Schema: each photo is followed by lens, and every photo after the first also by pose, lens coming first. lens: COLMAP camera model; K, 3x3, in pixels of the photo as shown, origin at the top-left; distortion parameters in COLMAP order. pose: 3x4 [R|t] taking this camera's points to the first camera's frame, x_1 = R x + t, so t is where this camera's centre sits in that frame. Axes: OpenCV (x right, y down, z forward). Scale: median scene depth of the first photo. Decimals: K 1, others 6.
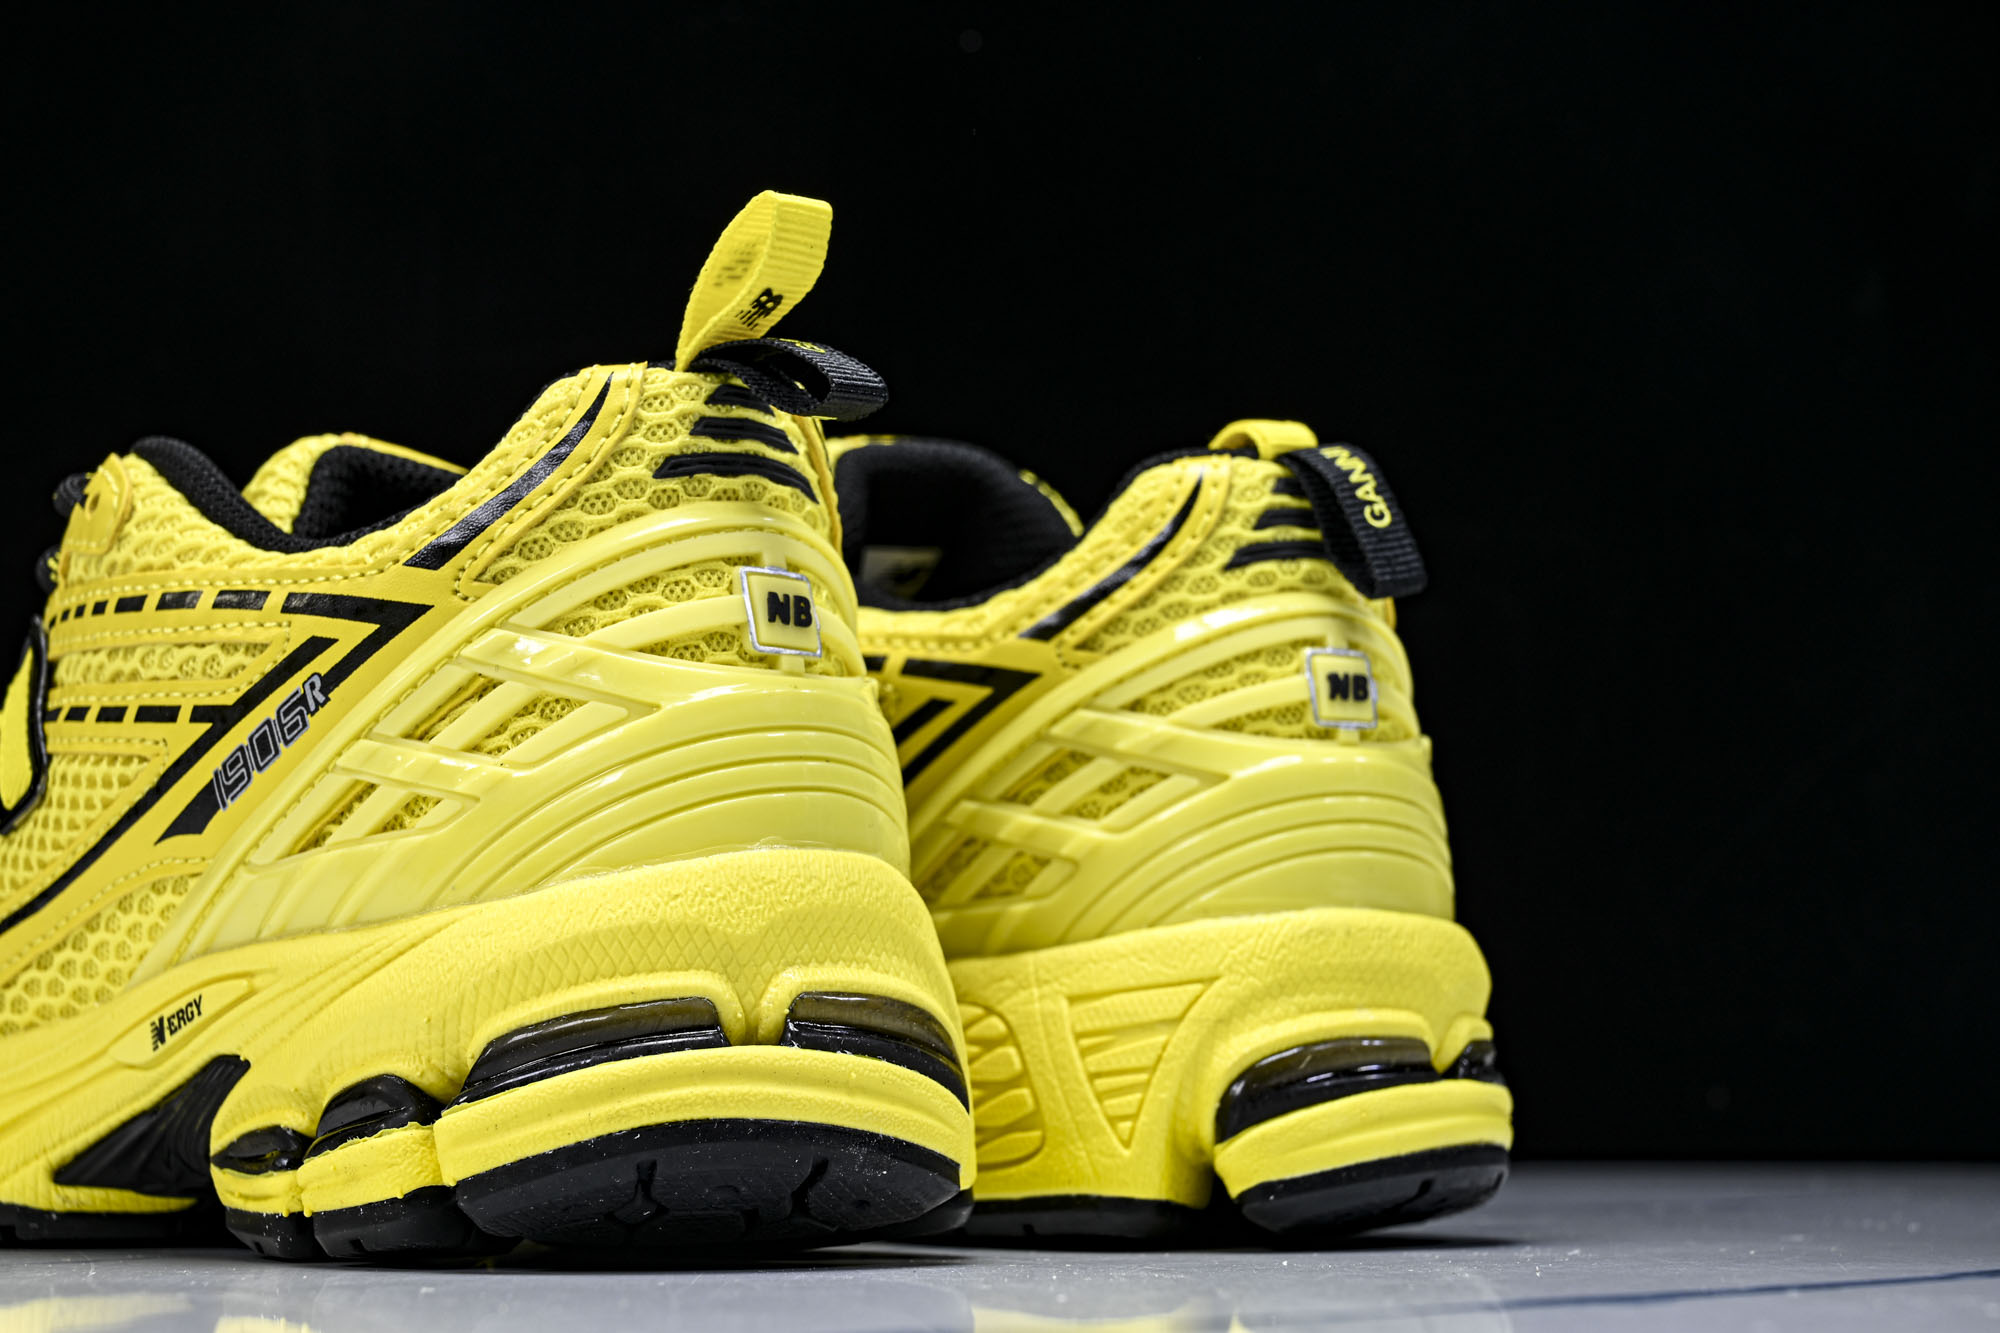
lens RADIAL K [[3637.8, 0, 1000.0], [0, 3637.8, 666.5], [0, 0, 1]] dist [0.038483, -0.034872]
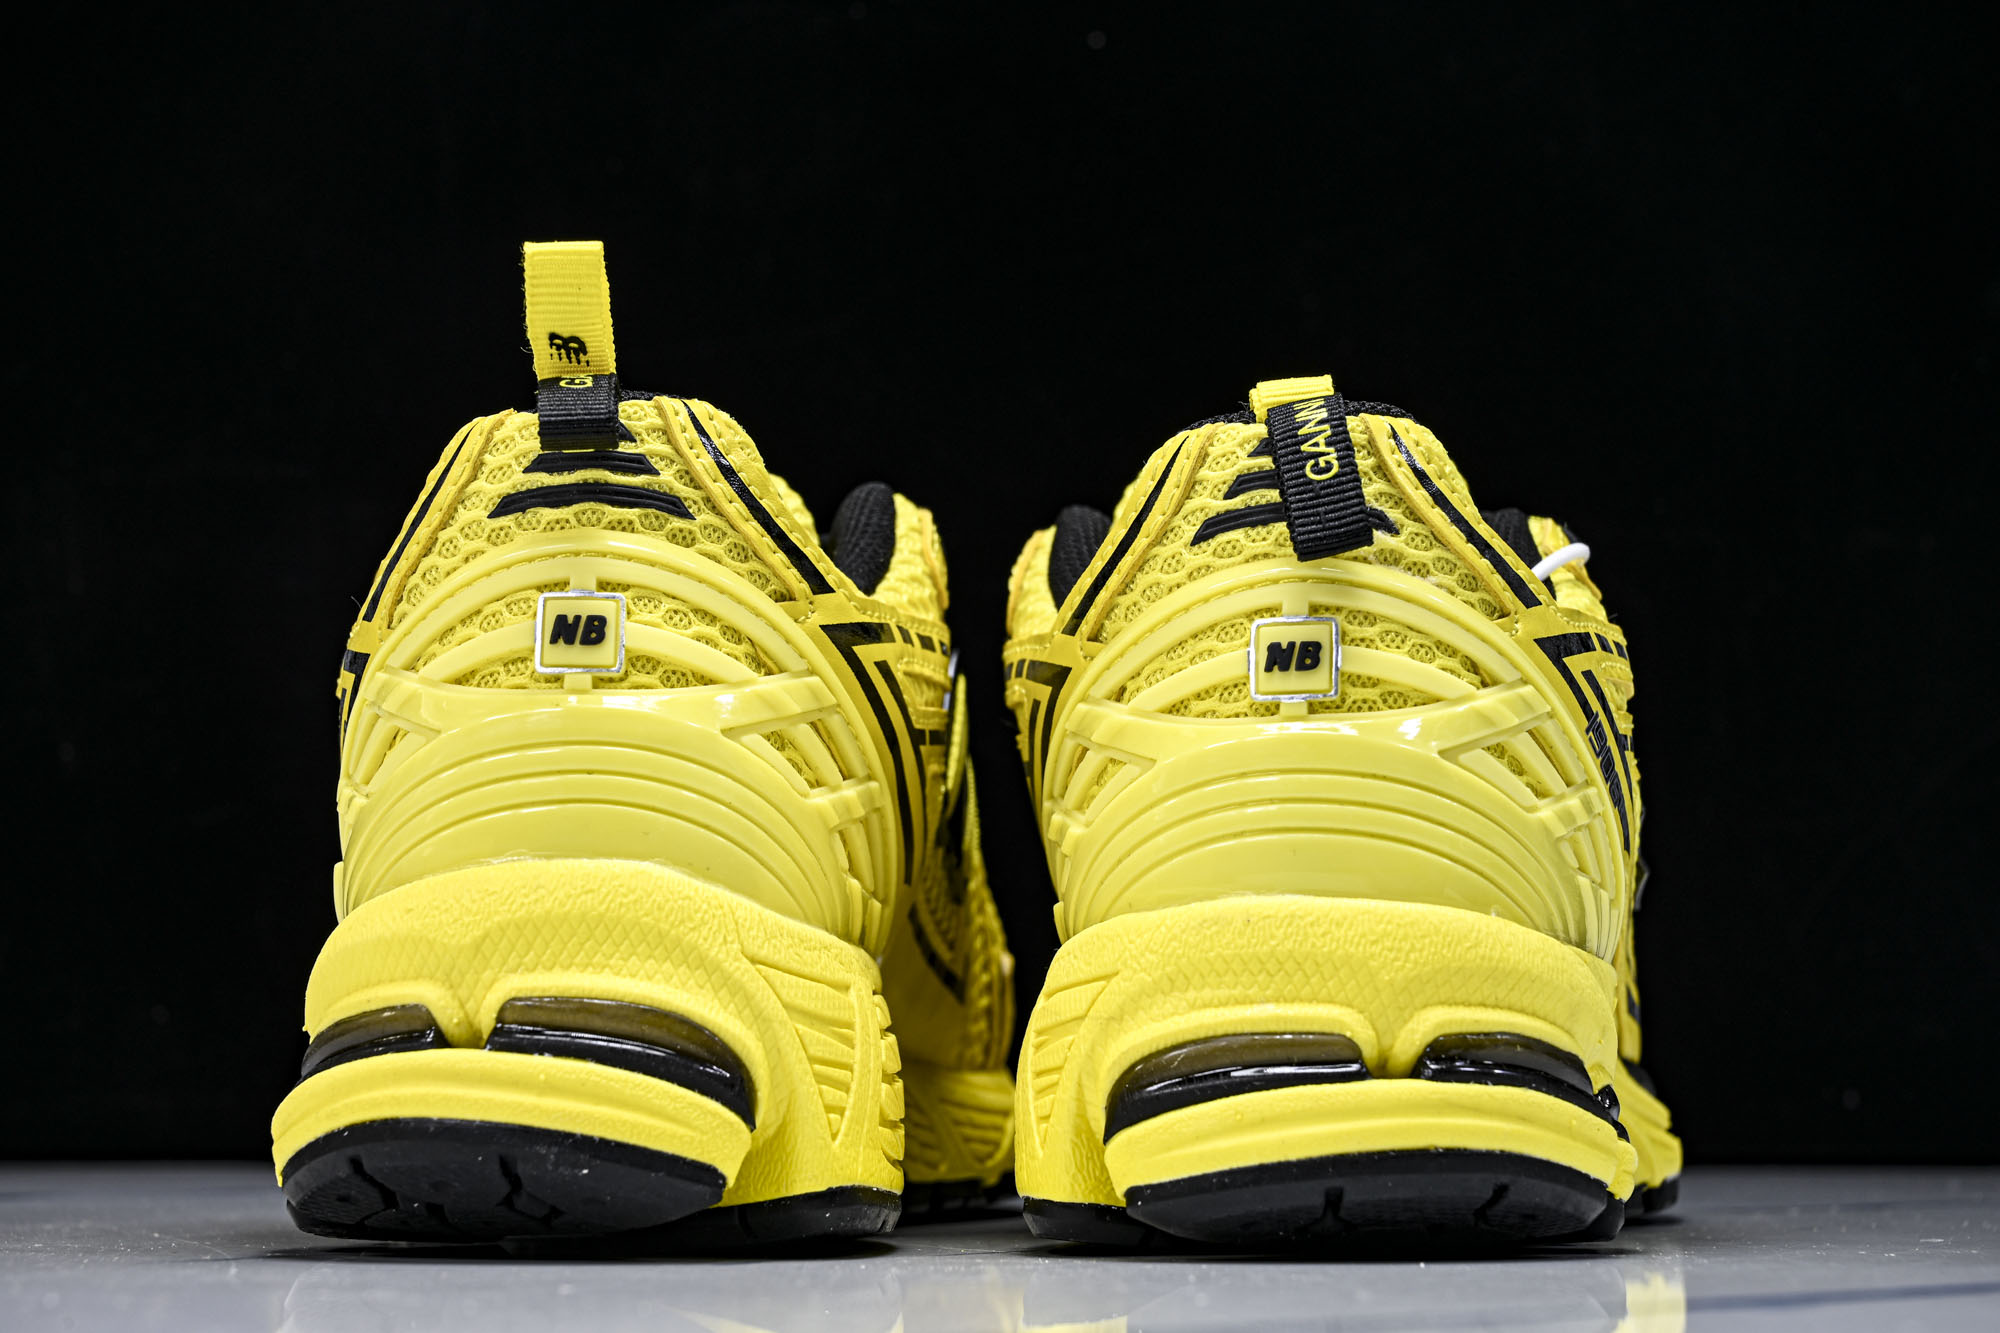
lens RADIAL K [[3605.8, 0, 1000.0], [0, 3605.8, 666.5], [0, 0, 1]] dist [-0.034599, -0.154413]
pose [[0.809454, -0.085263, -0.580960, 0.430109], [0.070635, 0.996356, -0.047812, 0.035407], [0.582920, -0.002334, 0.812527, 0.161290]]
